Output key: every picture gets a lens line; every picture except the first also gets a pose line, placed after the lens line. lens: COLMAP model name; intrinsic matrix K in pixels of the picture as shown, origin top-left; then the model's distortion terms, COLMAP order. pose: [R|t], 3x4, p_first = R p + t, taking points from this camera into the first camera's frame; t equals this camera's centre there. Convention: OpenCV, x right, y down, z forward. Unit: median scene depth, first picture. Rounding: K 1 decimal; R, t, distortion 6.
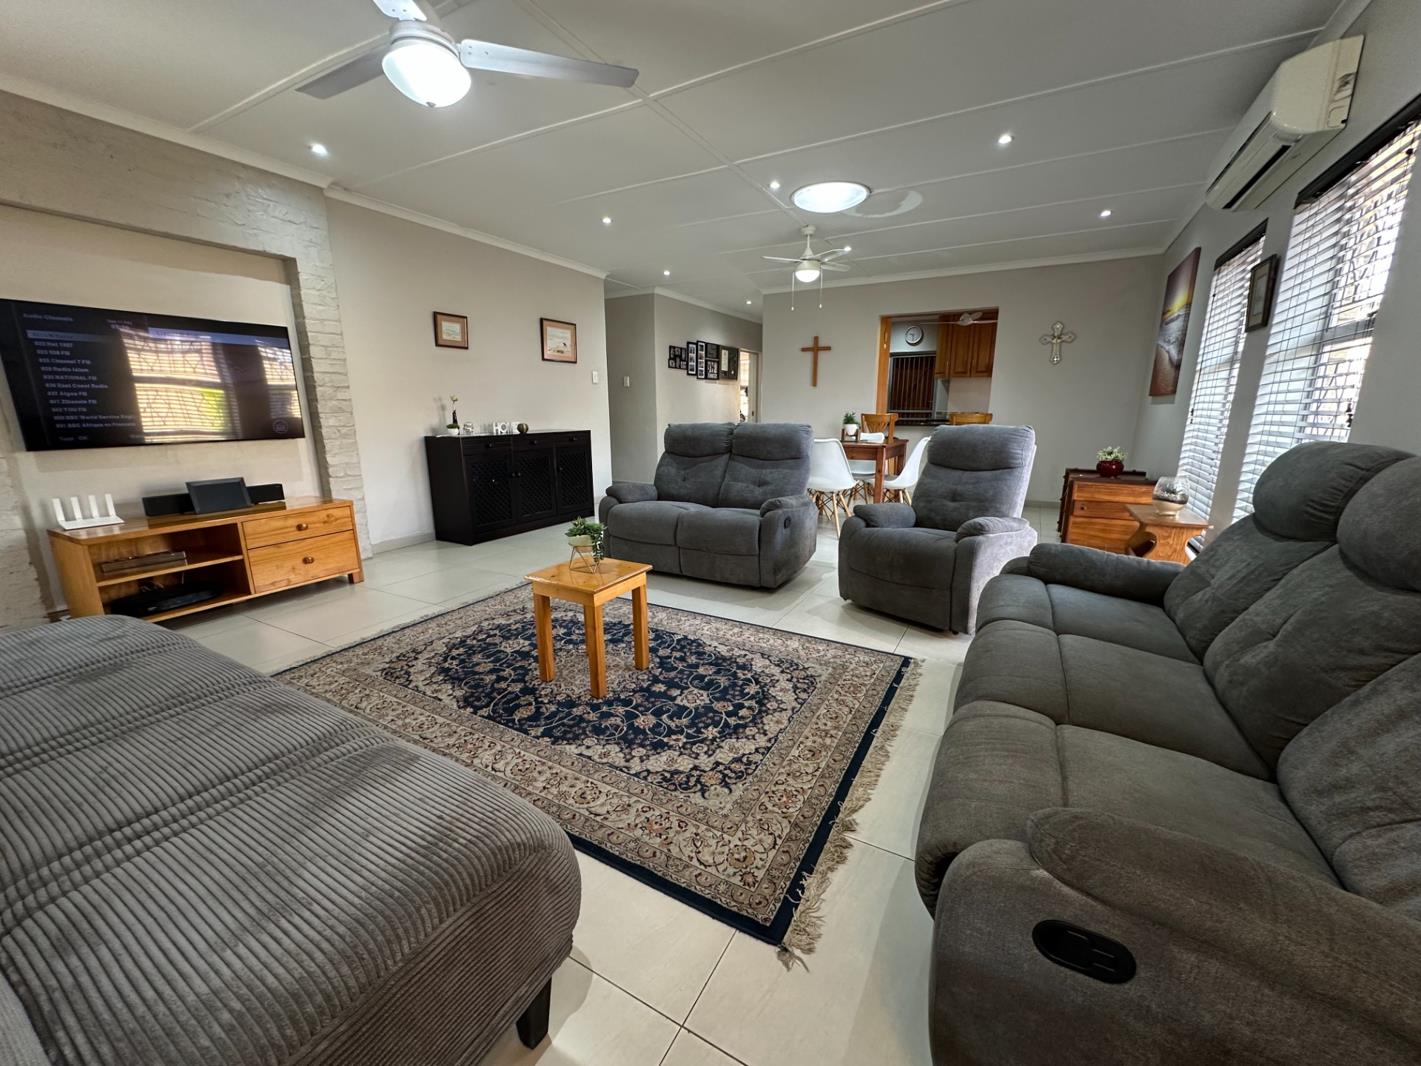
lens RADIAL K [[566.5, 0, 711.5], [0, 566.5, 533.3], [0, 0, 1]] dist [0.000510, -0.000246]
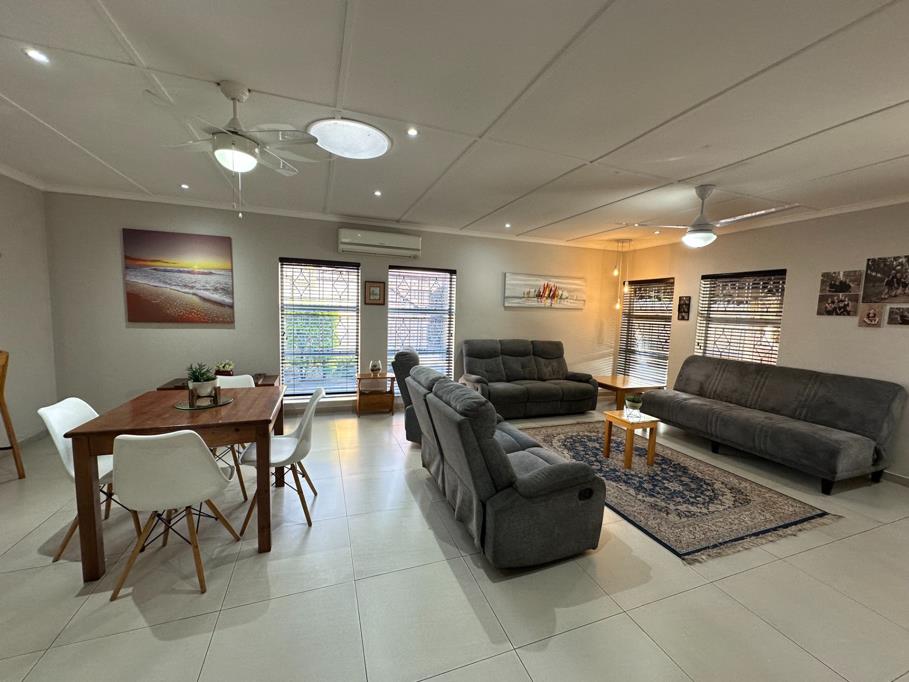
lens RADIAL K [[362.4, 0, 456.8], [0, 362.4, 339.5], [0, 0, 1]] dist [0.000510, -0.000246]
pose [[-0.762880, -0.076249, 0.642028, -0.604960], [0.112200, 0.962341, 0.247611, -0.700014], [-0.636730, 0.260934, -0.725596, 2.473981]]
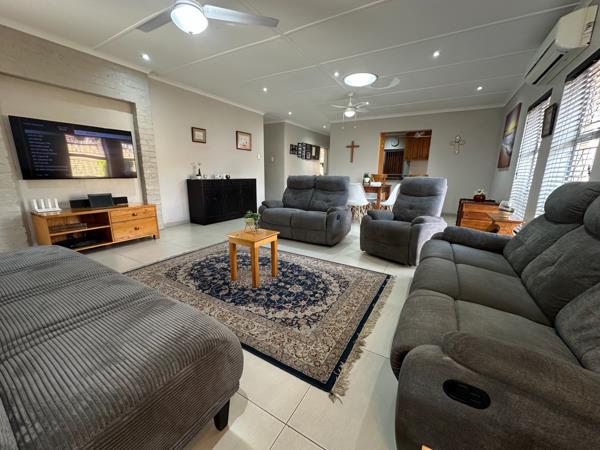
lens RADIAL K [[239.2, 0, 300.5], [0, 239.2, 225.1], [0, 0, 1]] dist [0.000510, -0.000246]
pose [[0.999371, 0.023913, -0.026179, 0.005682], [-0.024038, 0.999701, -0.004494, 0.031166], [0.026063, 0.005121, 0.999647, 0.014293]]
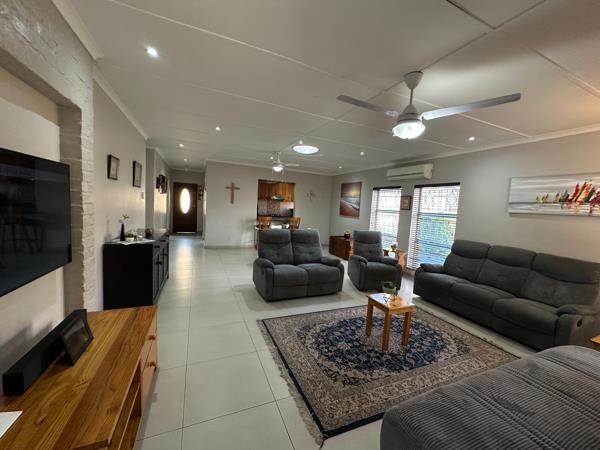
lens RADIAL K [[239.2, 0, 299.8], [0, 239.2, 227.6], [0, 0, 1]] dist [0.000510, -0.000246]
pose [[0.607331, -0.037599, 0.793559, -1.348248], [0.114376, 0.992611, -0.040504, -0.275767], [-0.786173, 0.115364, 0.607144, 0.599234]]
